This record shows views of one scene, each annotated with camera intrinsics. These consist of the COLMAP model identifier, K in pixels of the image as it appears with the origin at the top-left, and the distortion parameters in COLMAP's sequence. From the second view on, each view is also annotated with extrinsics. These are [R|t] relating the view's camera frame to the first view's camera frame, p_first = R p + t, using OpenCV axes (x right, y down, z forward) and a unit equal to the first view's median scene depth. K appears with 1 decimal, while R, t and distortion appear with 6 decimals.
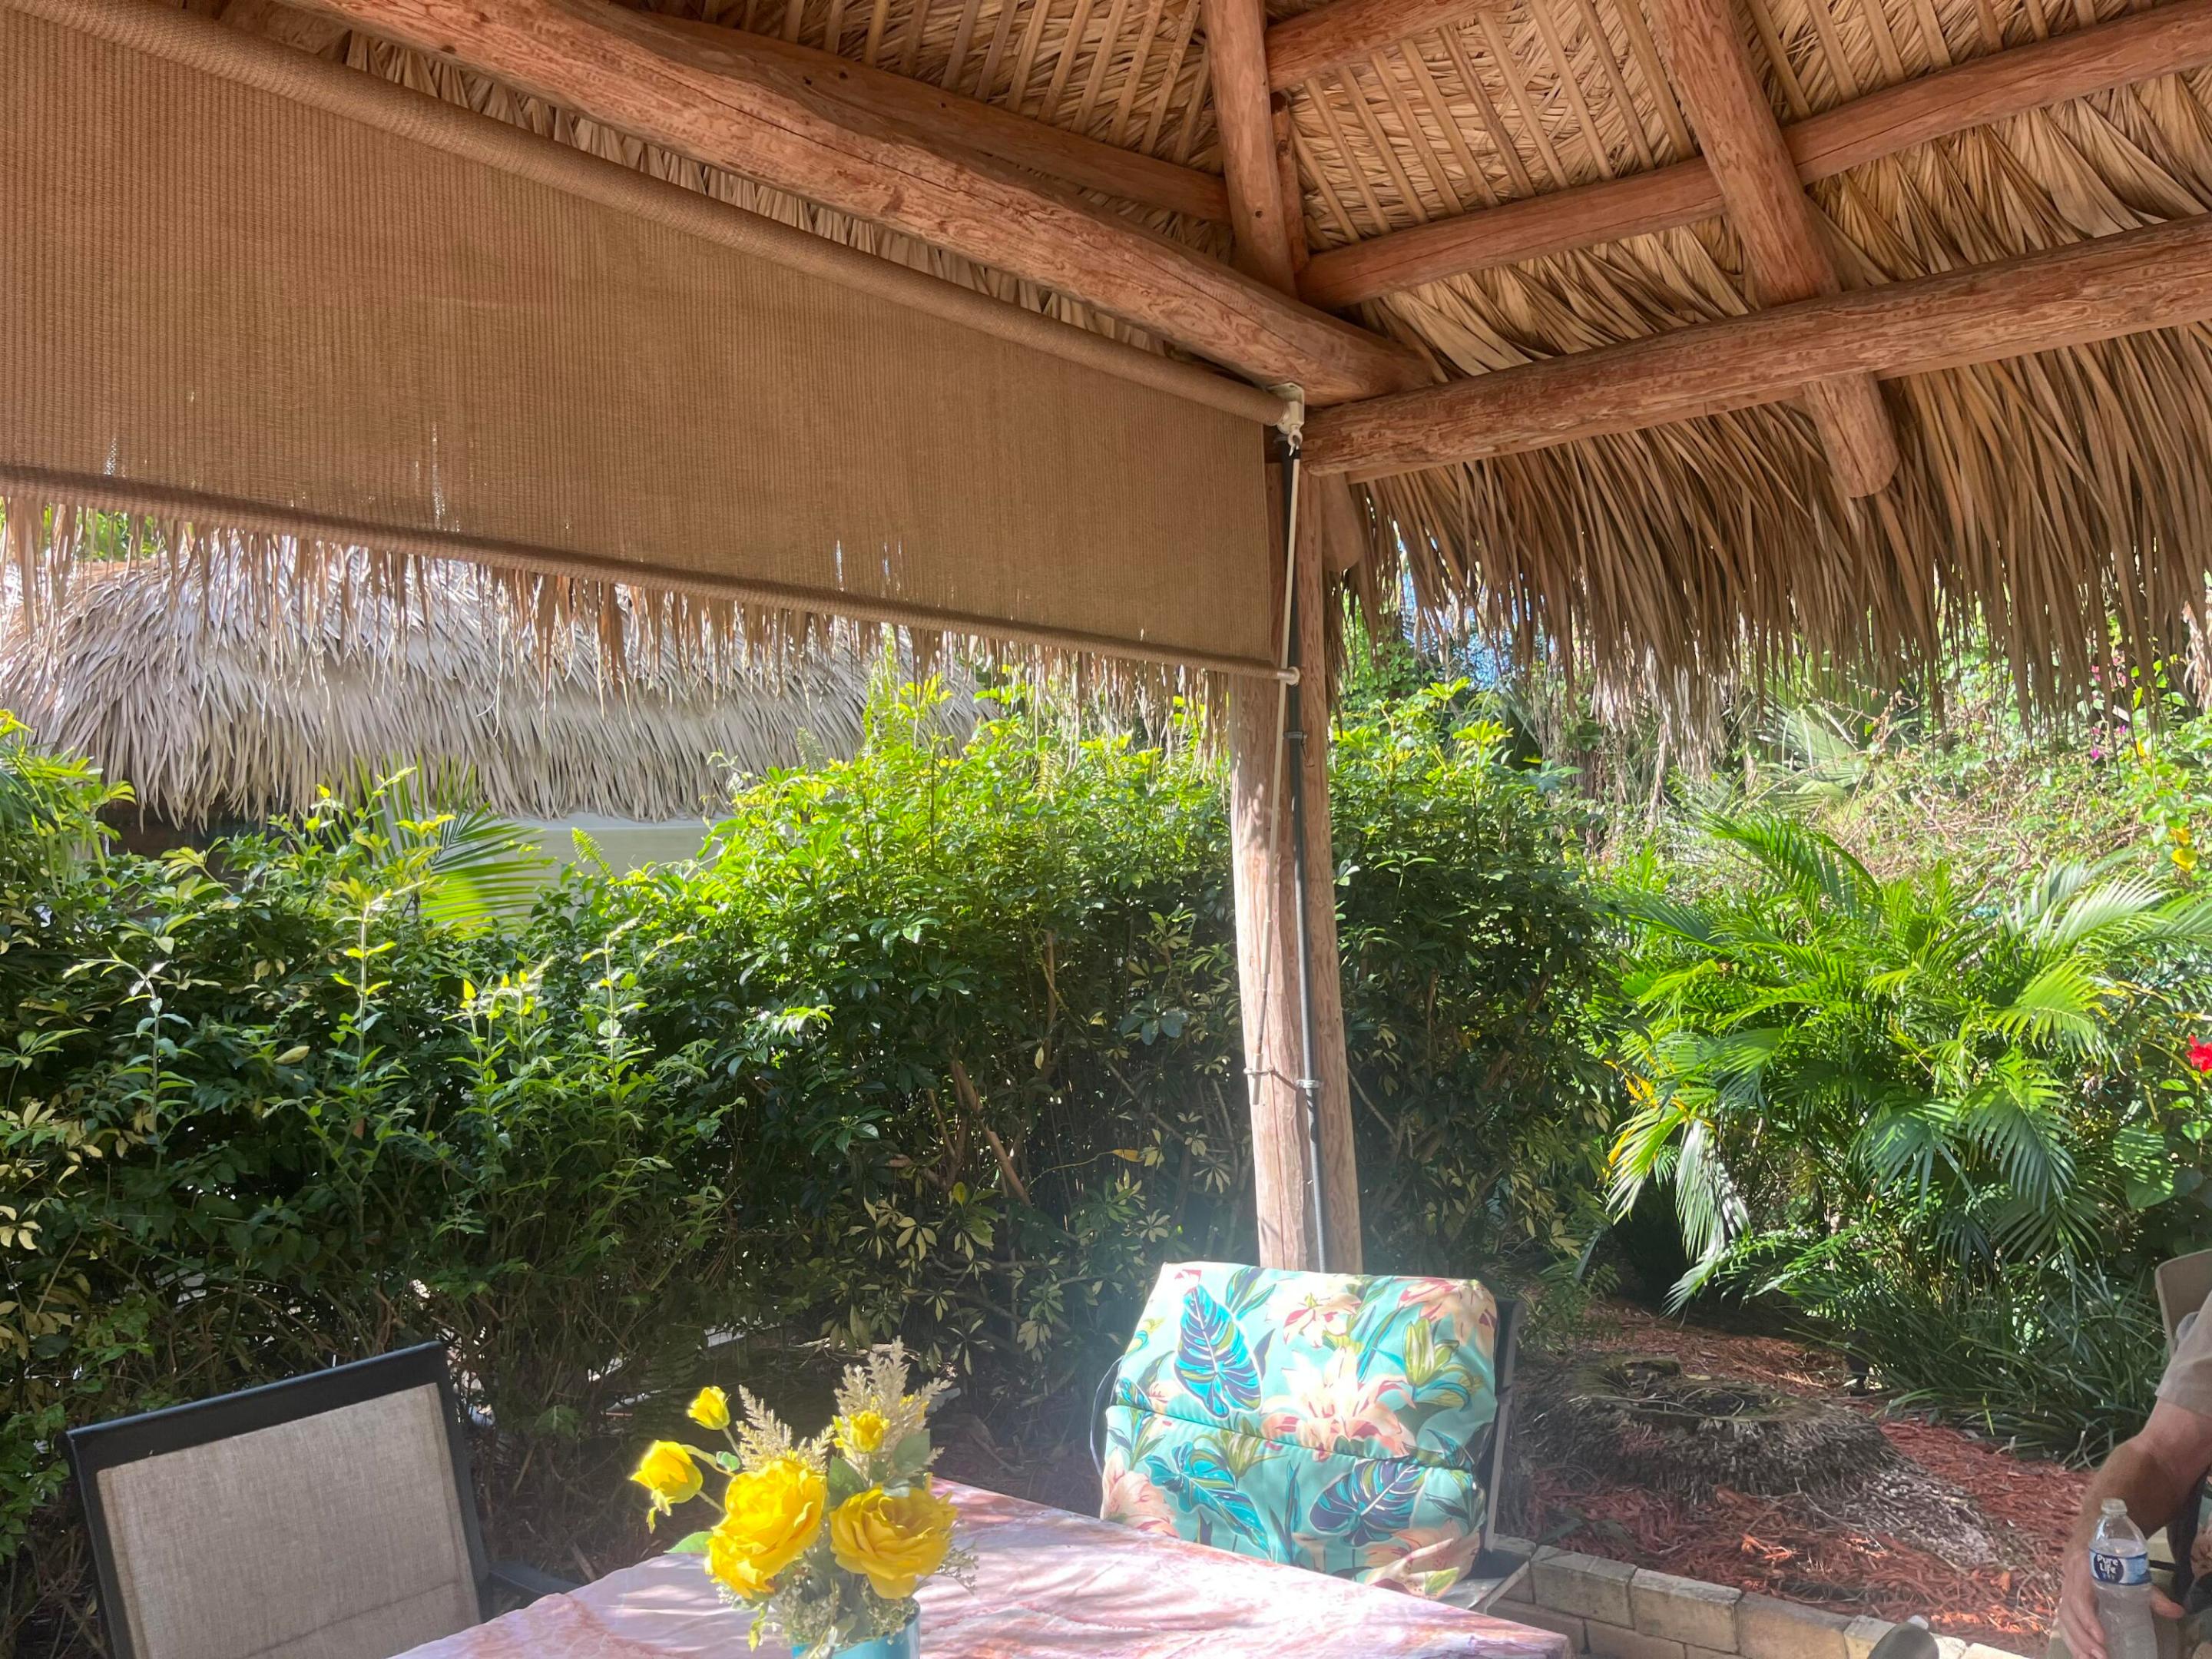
lens RADIAL K [[1686.2, 0, 1101.4], [0, 1686.2, 834.6], [0, 0, 1]] dist [0.067306, -0.092792]
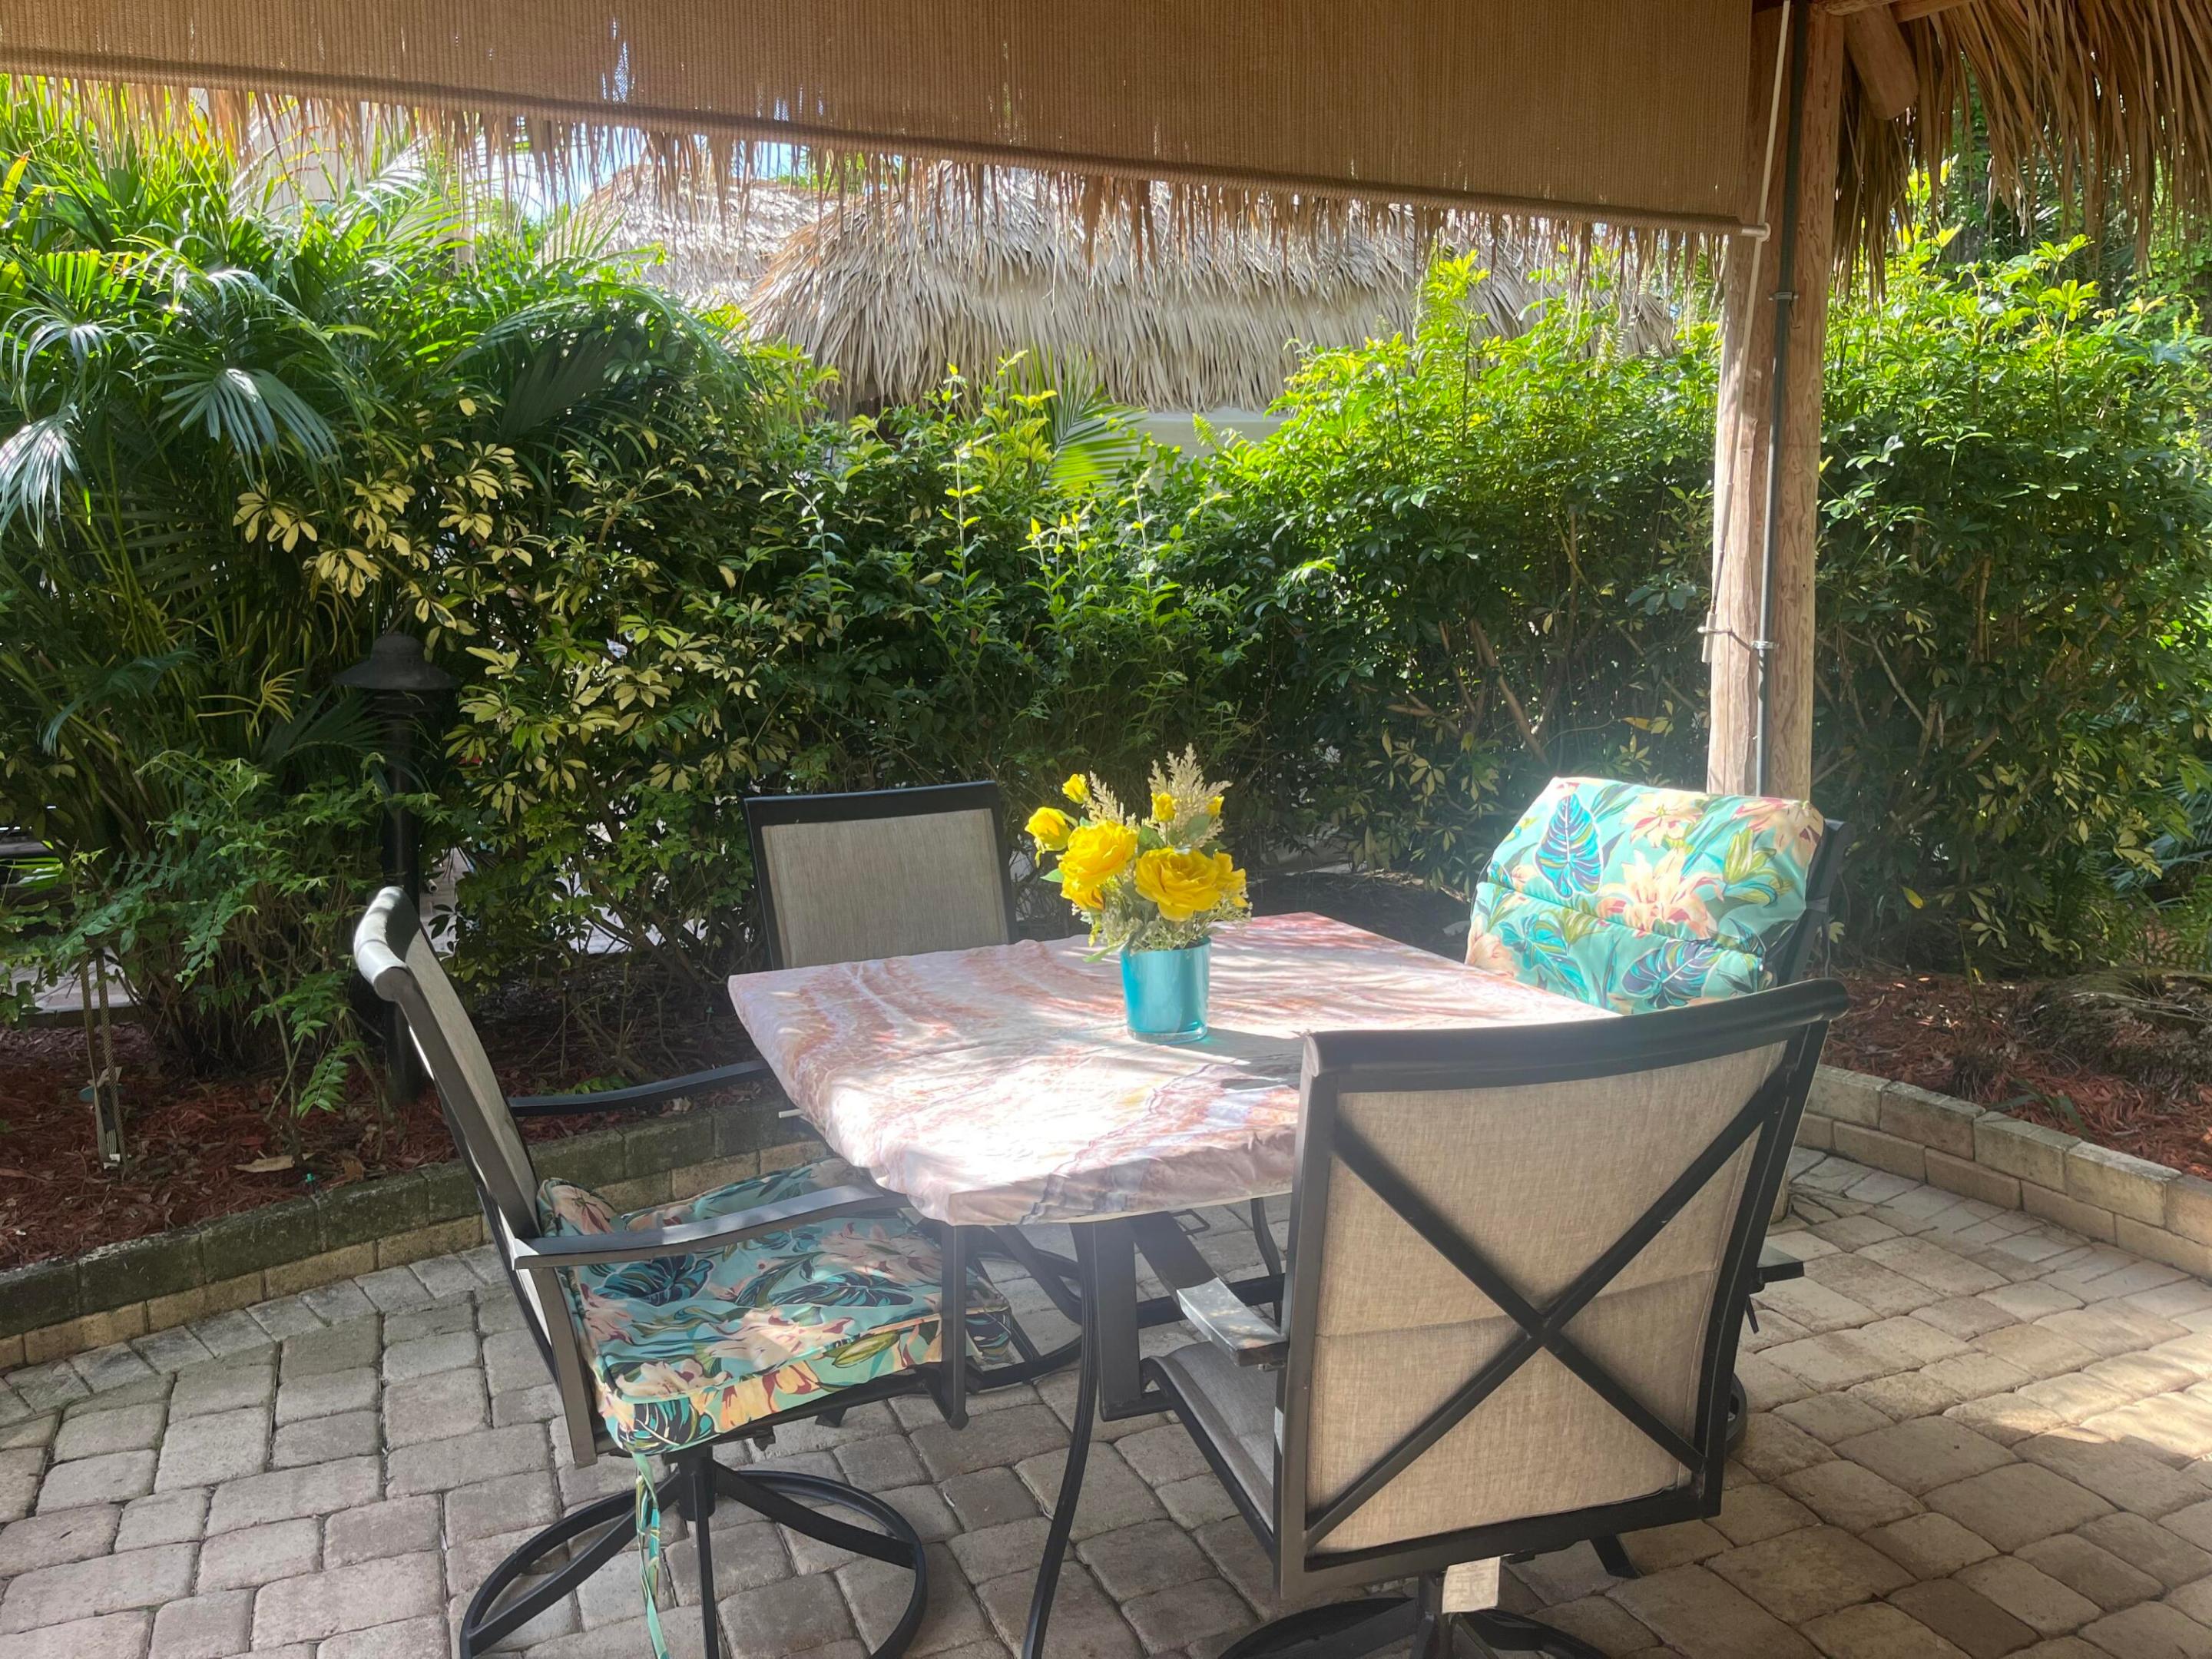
lens RADIAL K [[1686.2, 0, 1100.0], [0, 1686.2, 815.0], [0, 0, 1]] dist [0.067306, -0.092792]
pose [[0.904528, 0.098558, -0.414867, 0.206521], [-0.011929, 0.978390, 0.206423, 0.040075], [0.426247, -0.181766, 0.886157, -0.128766]]
